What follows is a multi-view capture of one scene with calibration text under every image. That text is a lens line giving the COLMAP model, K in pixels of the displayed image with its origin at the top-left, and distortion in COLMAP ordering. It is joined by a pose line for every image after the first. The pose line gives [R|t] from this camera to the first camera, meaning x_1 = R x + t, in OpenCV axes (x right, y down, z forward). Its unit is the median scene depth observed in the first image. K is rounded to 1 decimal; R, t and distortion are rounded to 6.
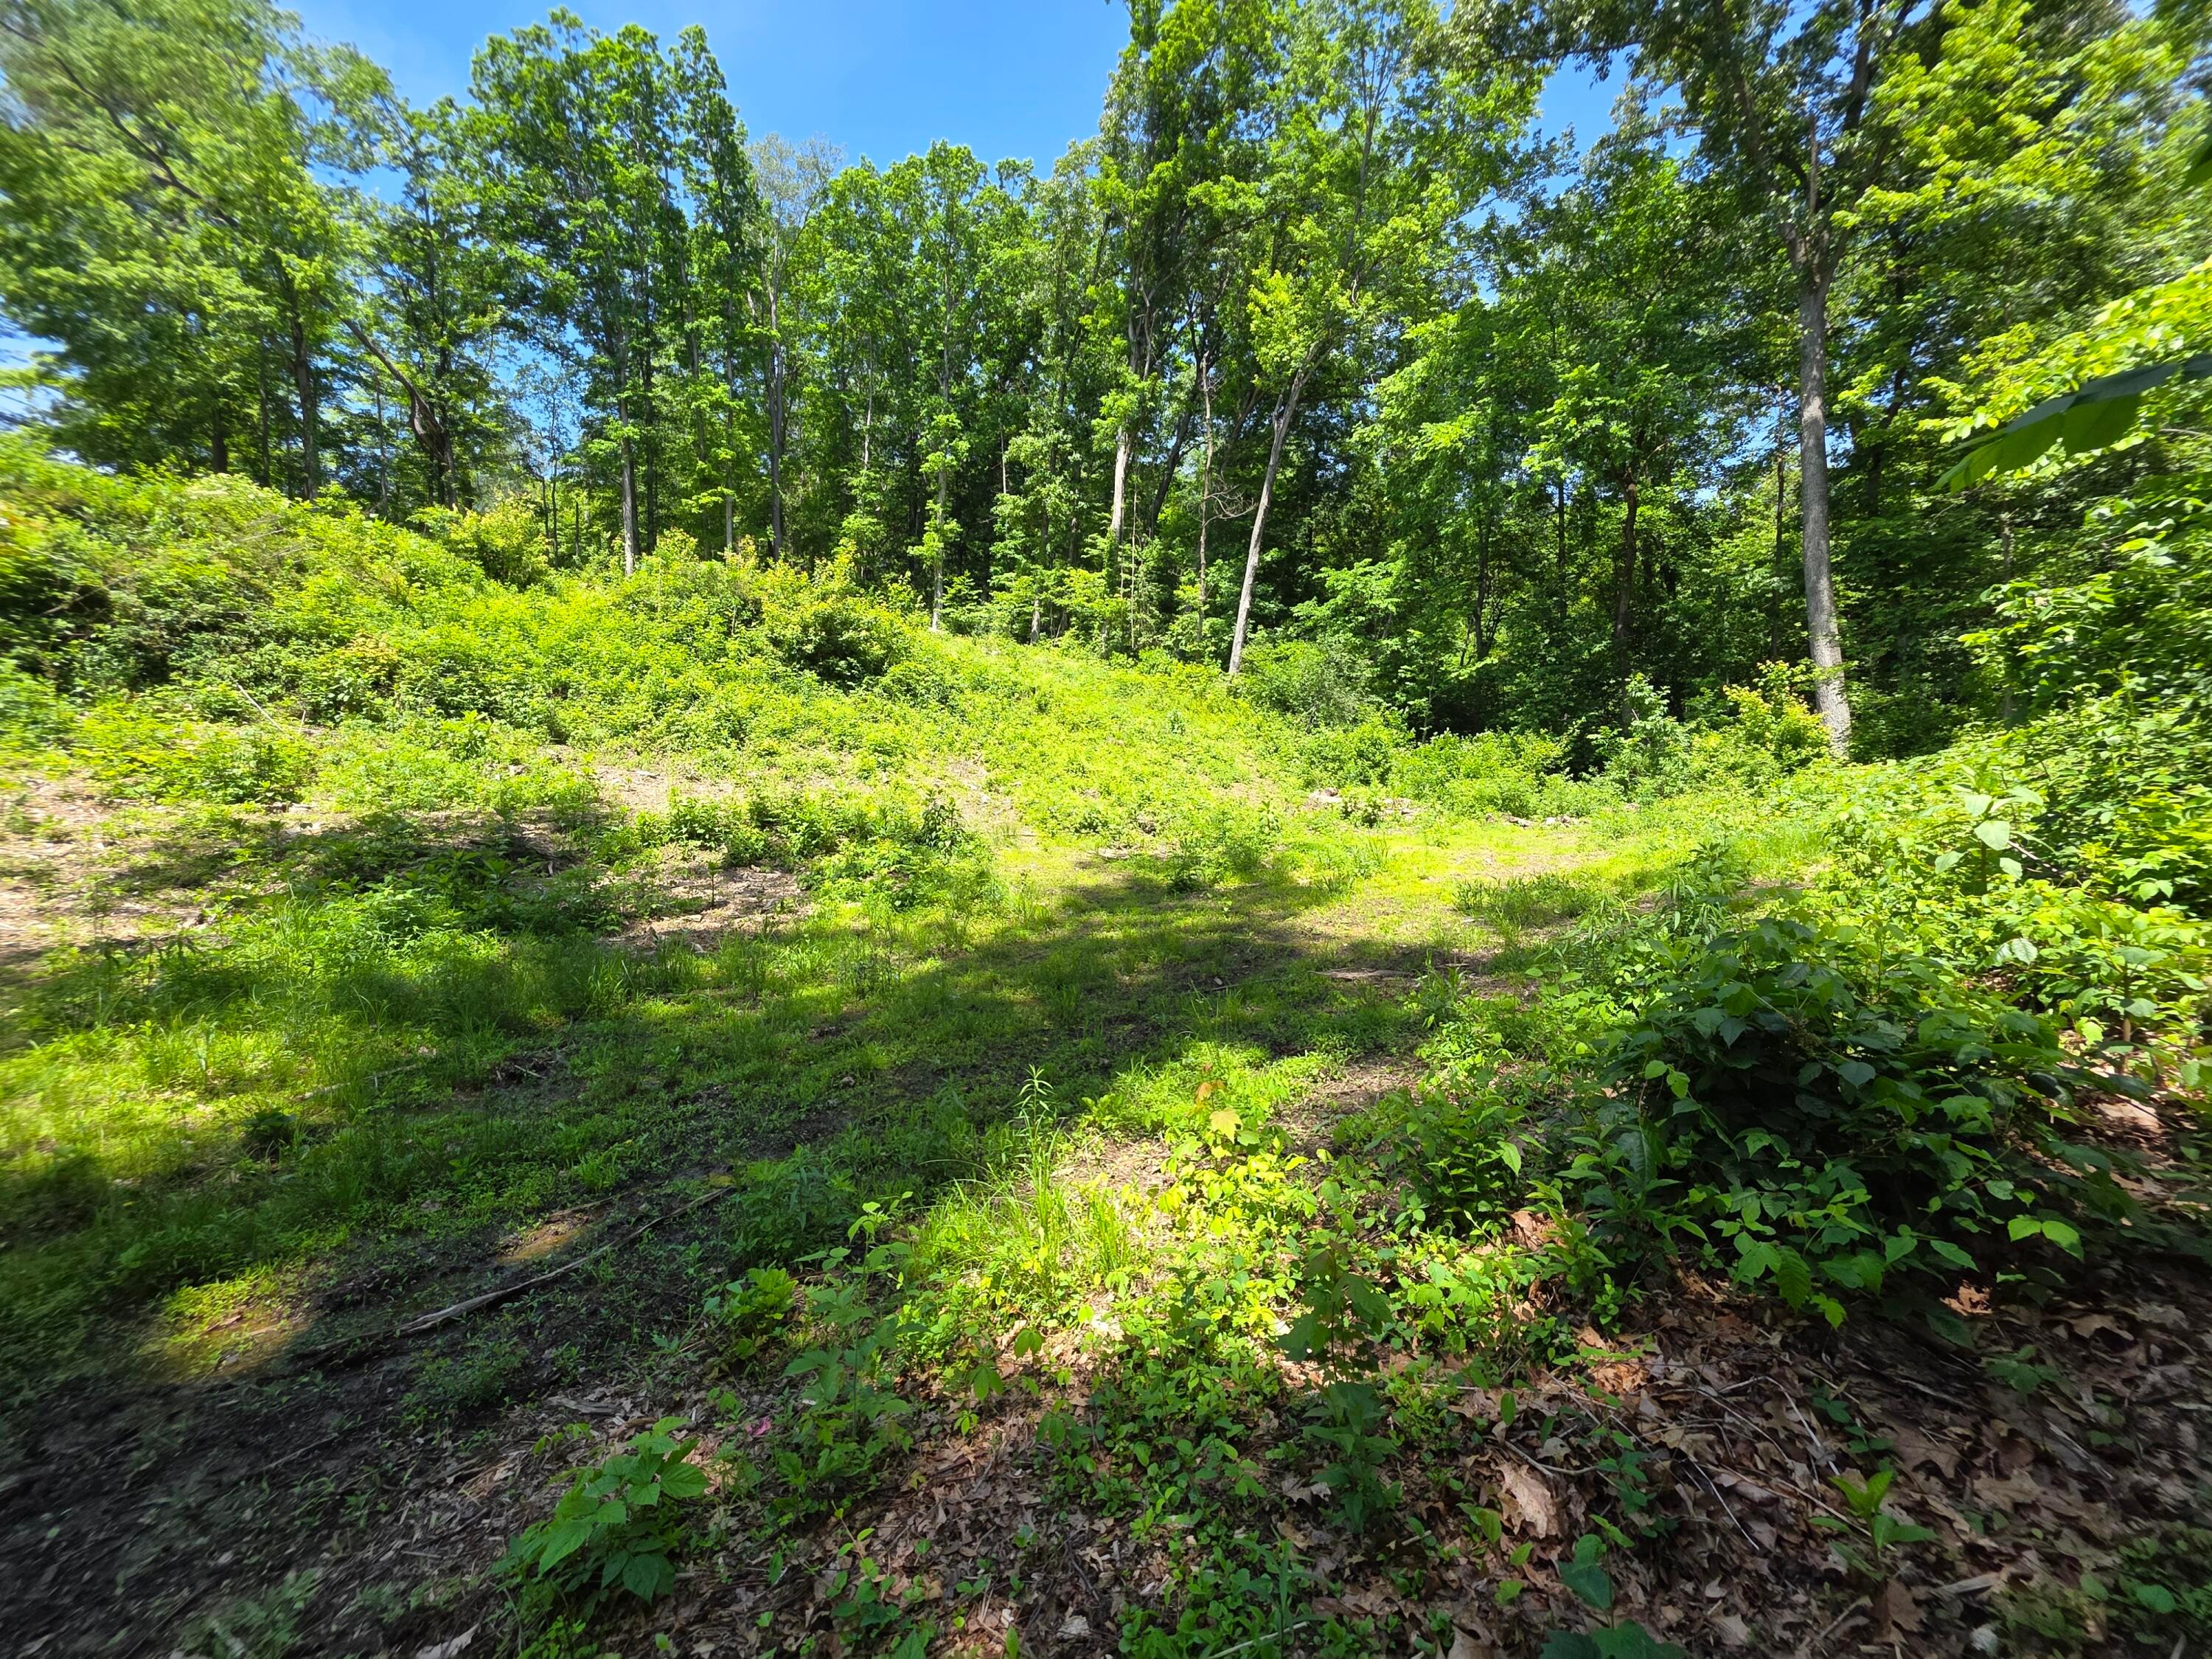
lens RADIAL K [[848.7, 0, 1106.6], [0, 848.7, 812.0], [0, 0, 1]] dist [-0.002775, 0.000706]
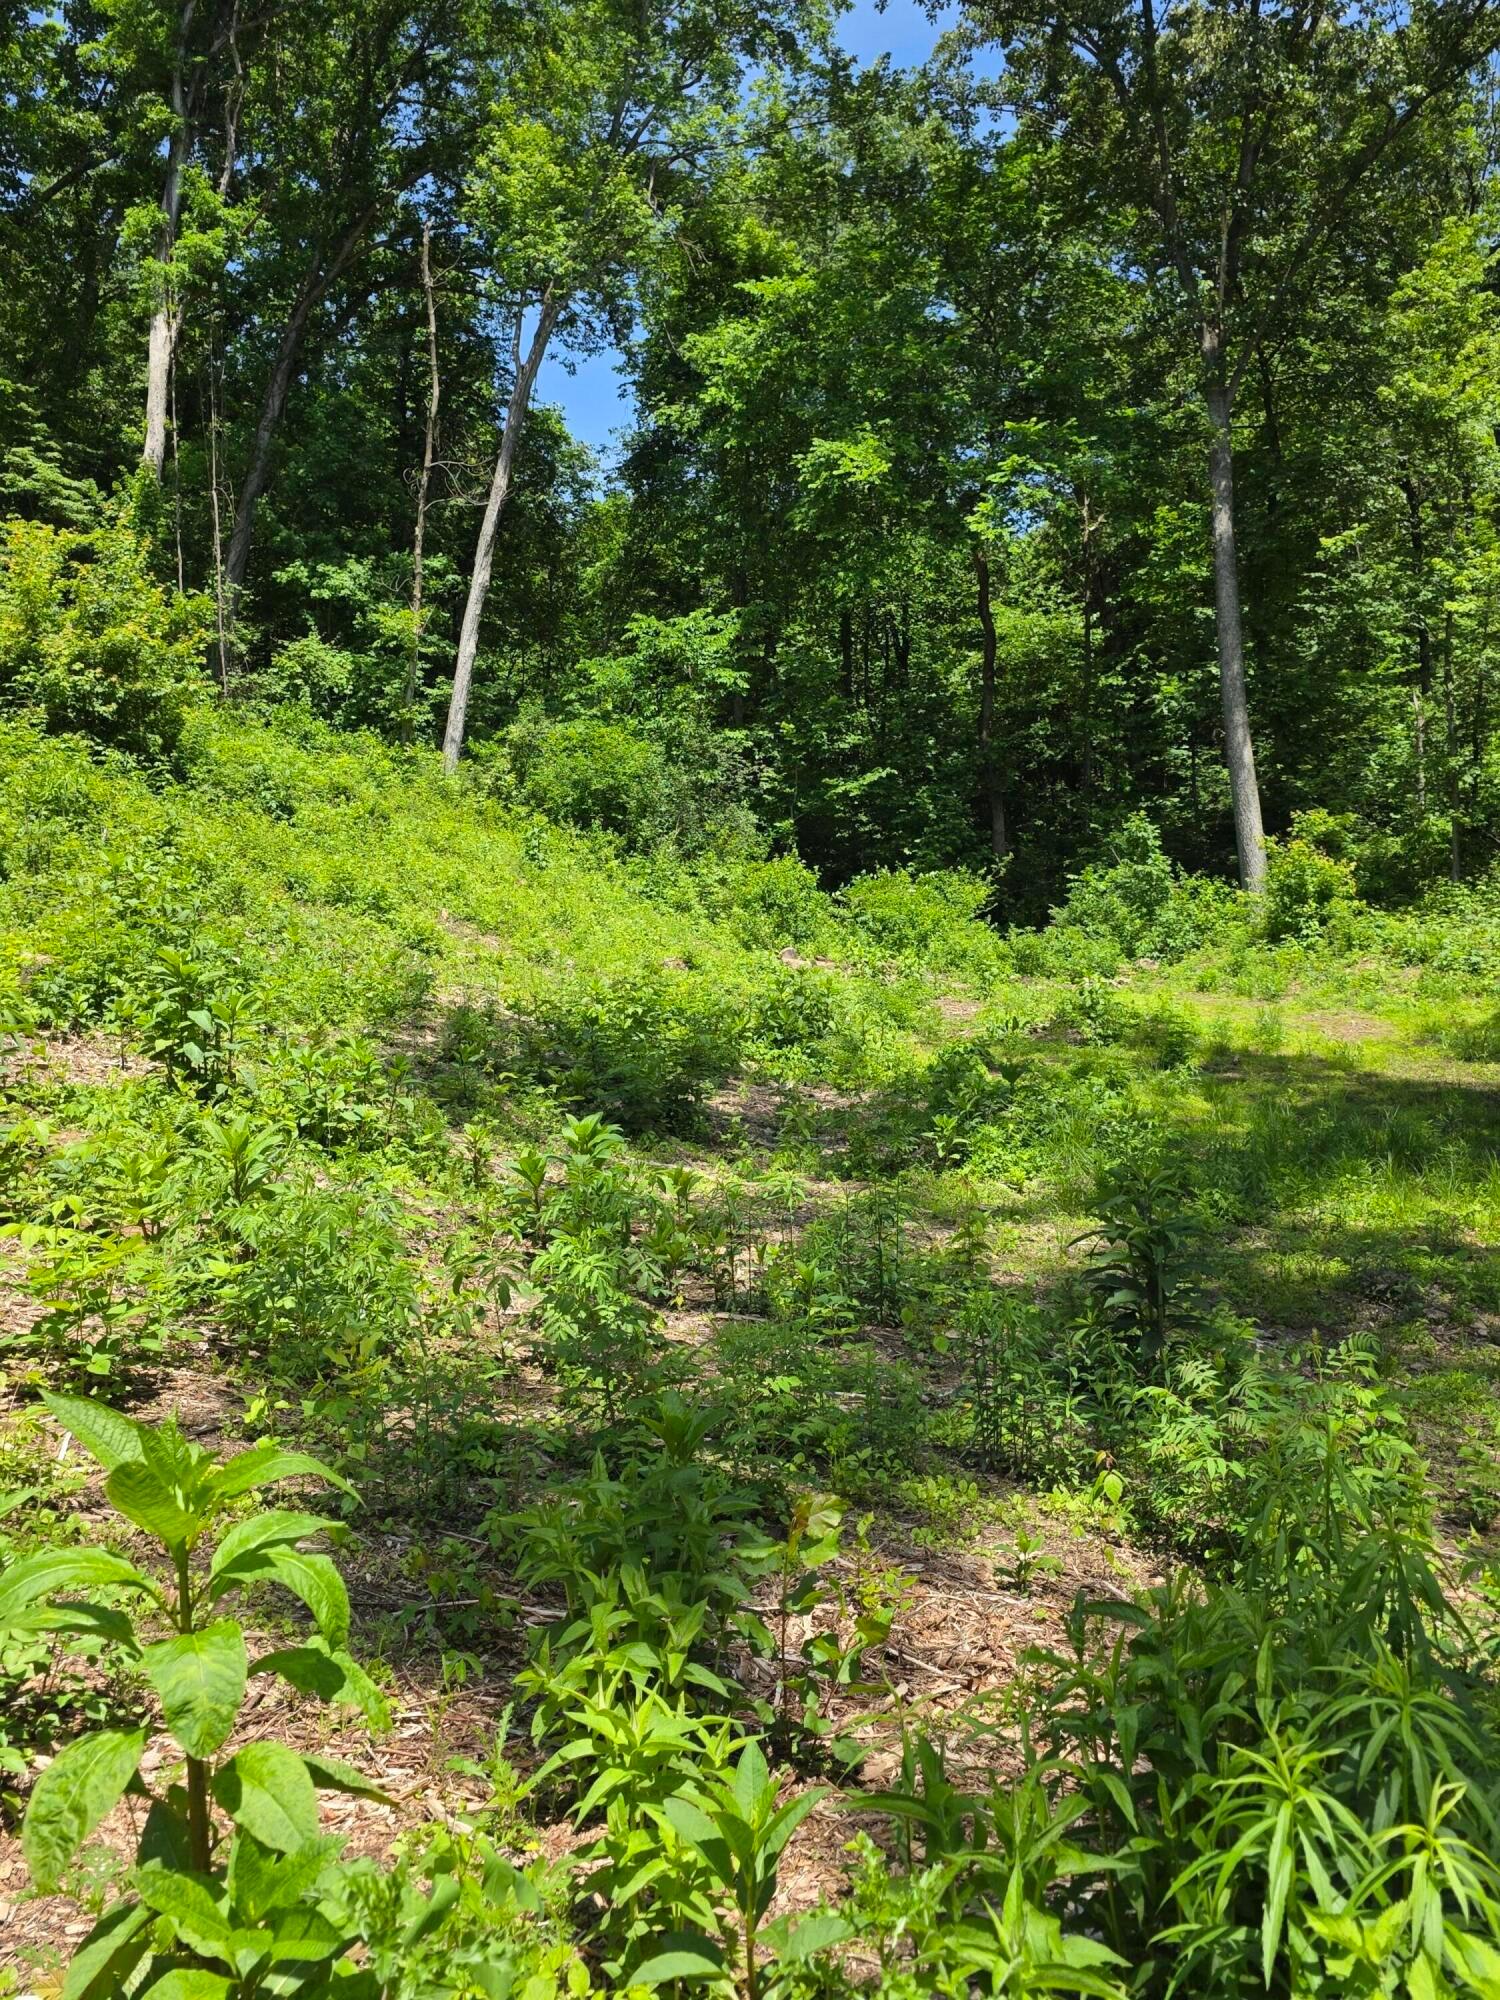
lens RADIAL K [[1637.8, 0, 738.9], [0, 1637.8, 985.9], [0, 0, 1]] dist [0.072544, -0.074811]
pose [[0.778433, -0.036826, 0.626646, -0.326418], [0.035347, 0.999265, 0.014815, -0.009272], [-0.626732, 0.010618, 0.779163, -0.028355]]
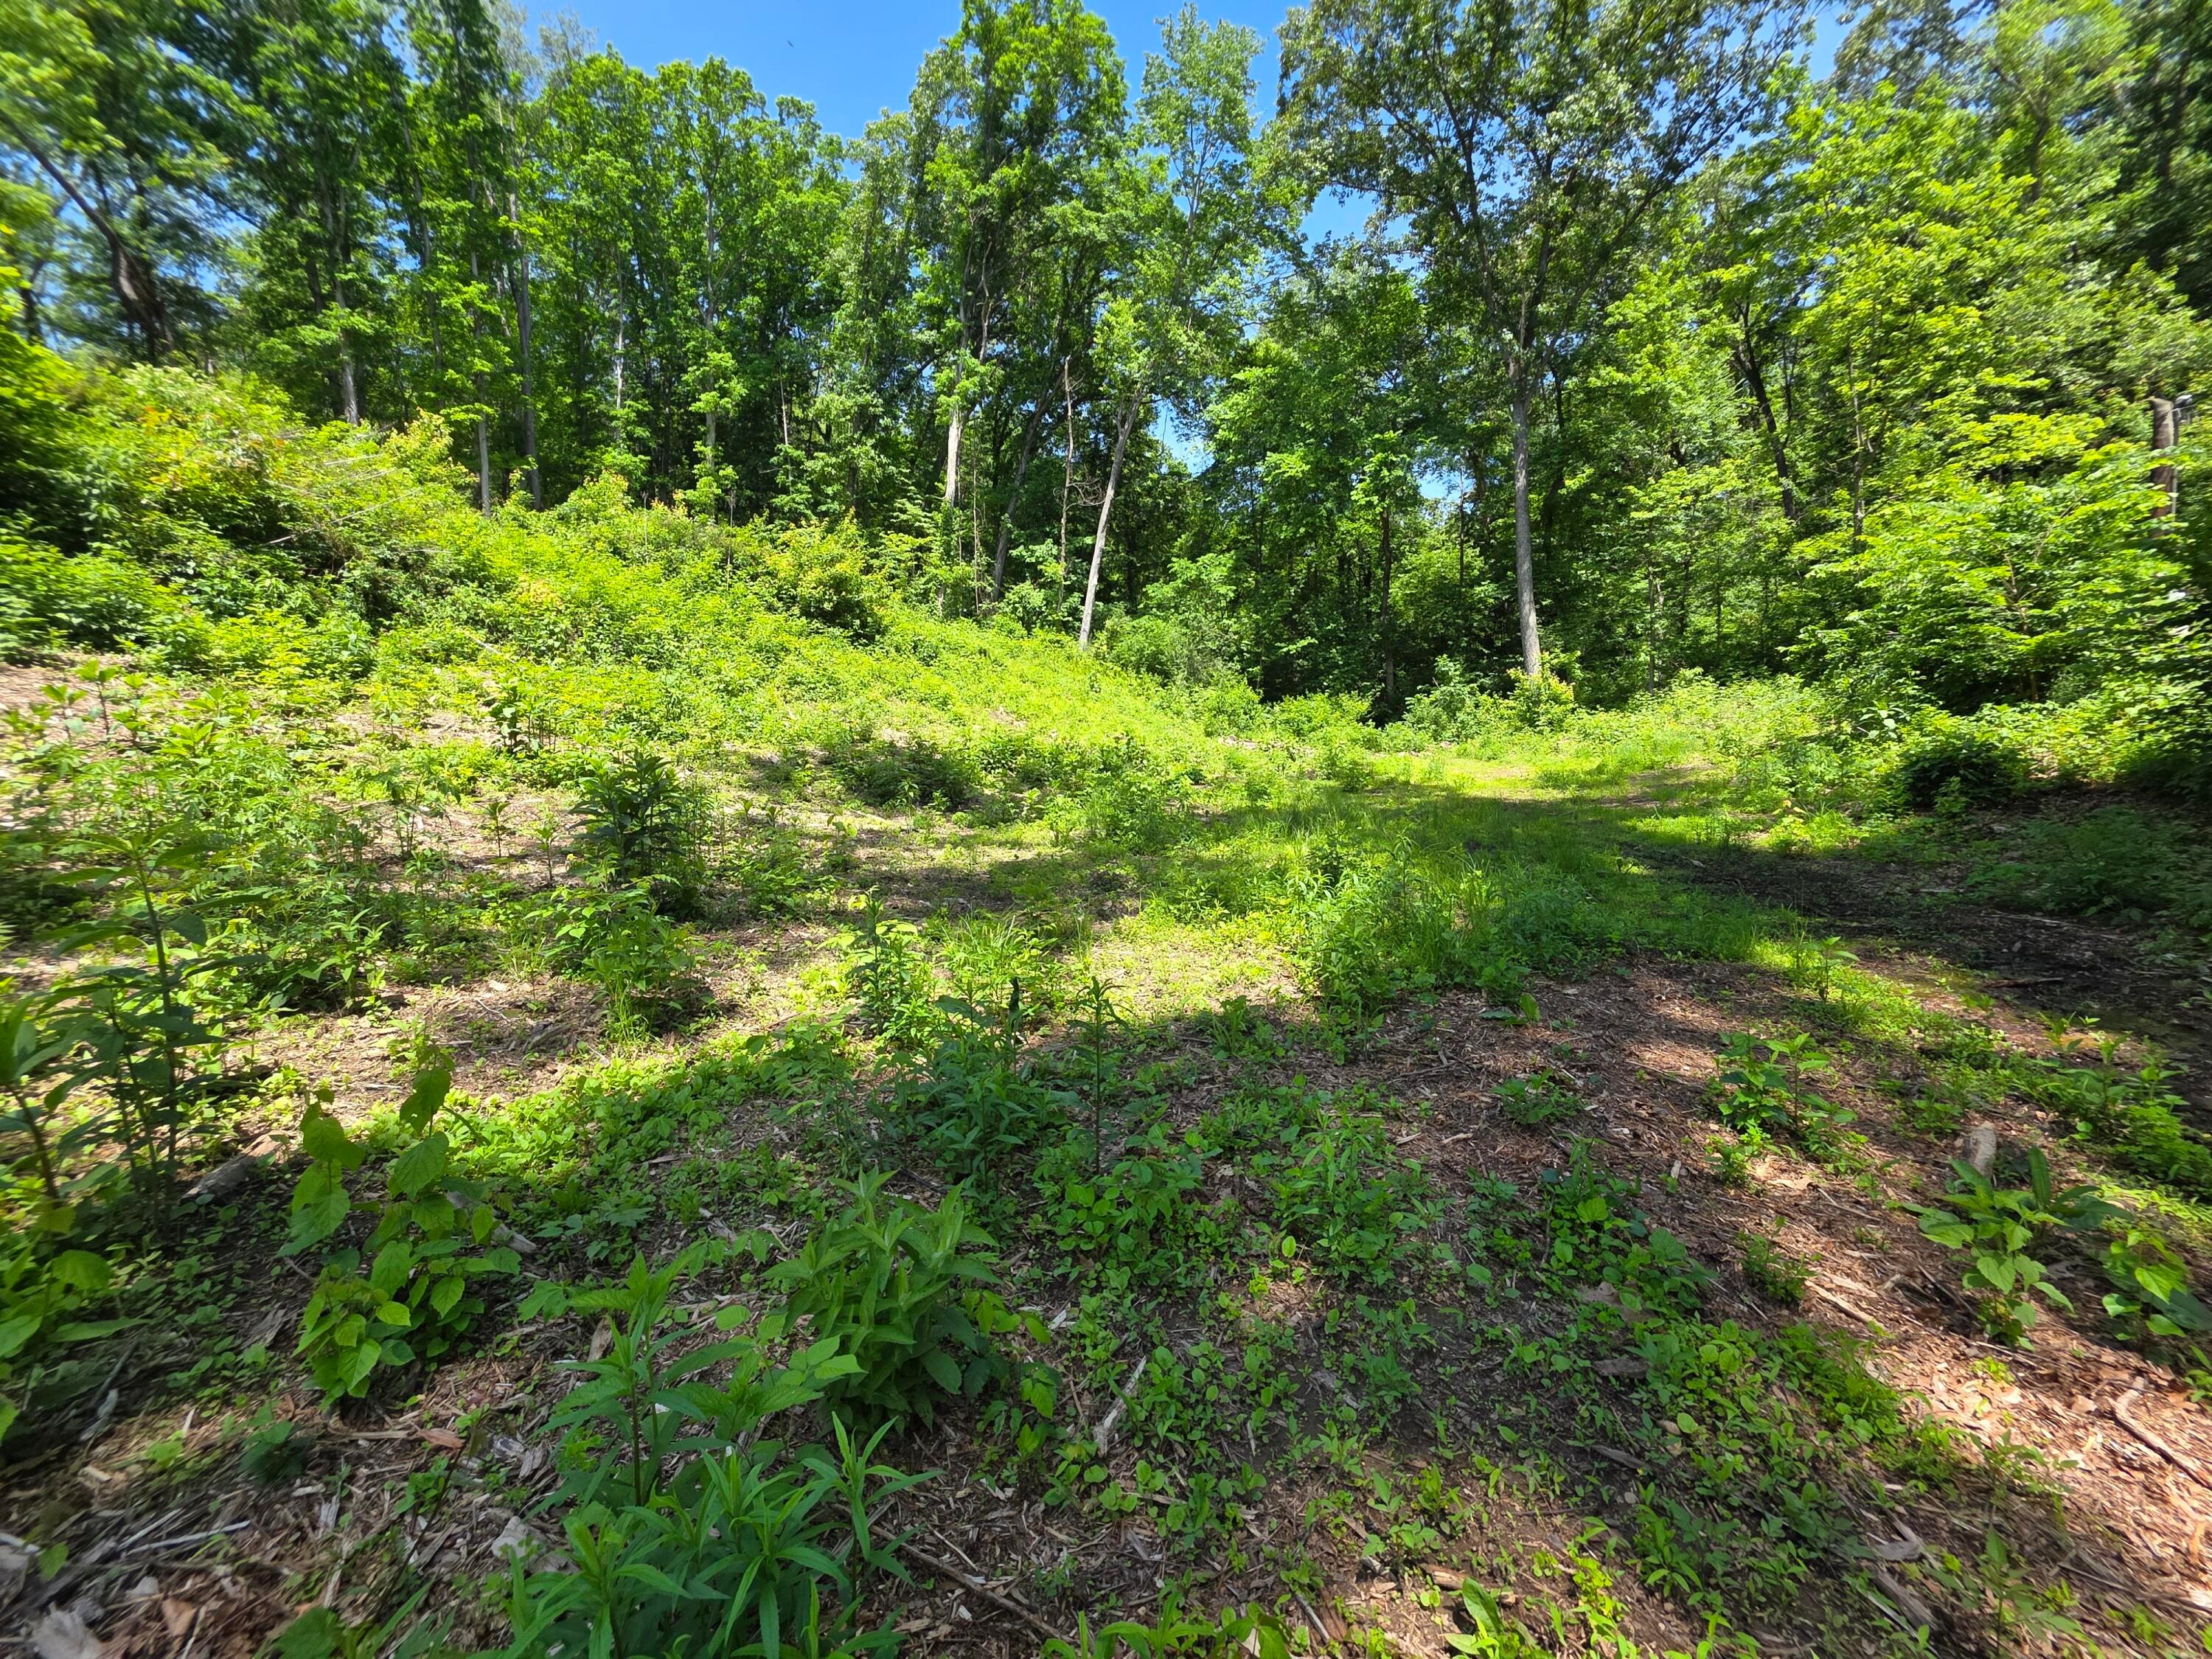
lens RADIAL K [[848.7, 0, 1100.5], [0, 848.7, 808.2], [0, 0, 1]] dist [-0.002775, 0.000706]
pose [[0.922895, -0.040199, 0.382946, -0.212491], [0.025939, 0.998767, 0.042331, 0.011250], [-0.384176, -0.029134, 0.922800, -0.058889]]
